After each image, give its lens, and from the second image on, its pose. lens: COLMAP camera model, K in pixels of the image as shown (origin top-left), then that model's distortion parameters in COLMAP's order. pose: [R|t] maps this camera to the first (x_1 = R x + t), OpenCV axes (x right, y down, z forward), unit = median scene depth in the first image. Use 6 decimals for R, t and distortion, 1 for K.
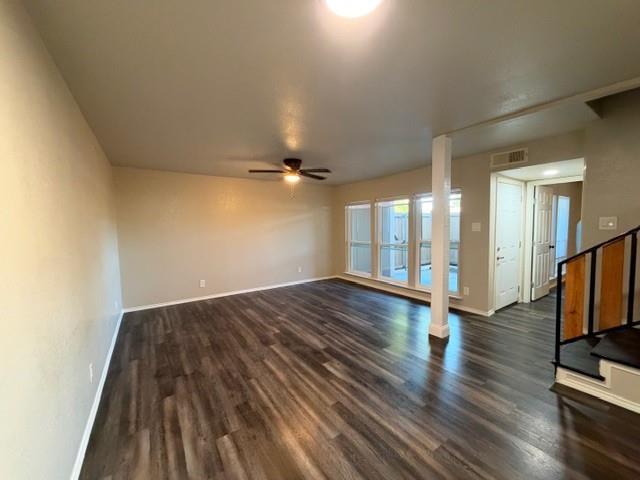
lens RADIAL K [[254.8, 0, 321.4], [0, 254.8, 239.3], [0, 0, 1]] dist [-0.001571, -0.000412]
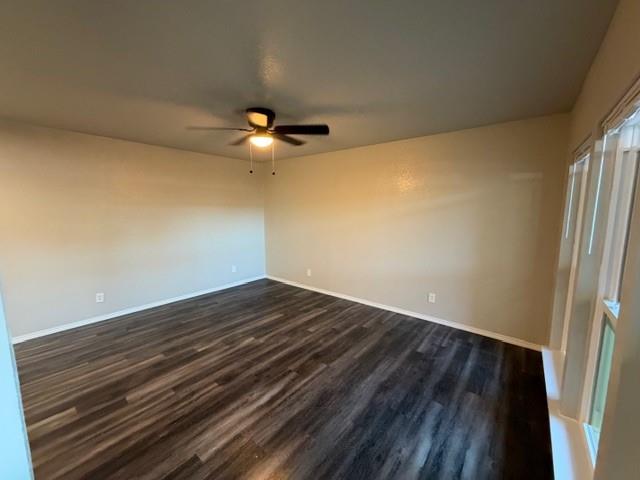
lens RADIAL K [[254.8, 0, 321.4], [0, 254.8, 239.3], [0, 0, 1]] dist [-0.001571, -0.000412]
pose [[0.281581, 0.132998, -0.950276, 0.628408], [-0.059703, 0.990857, 0.120987, -0.101185], [0.957678, 0.022666, 0.286947, 1.075571]]
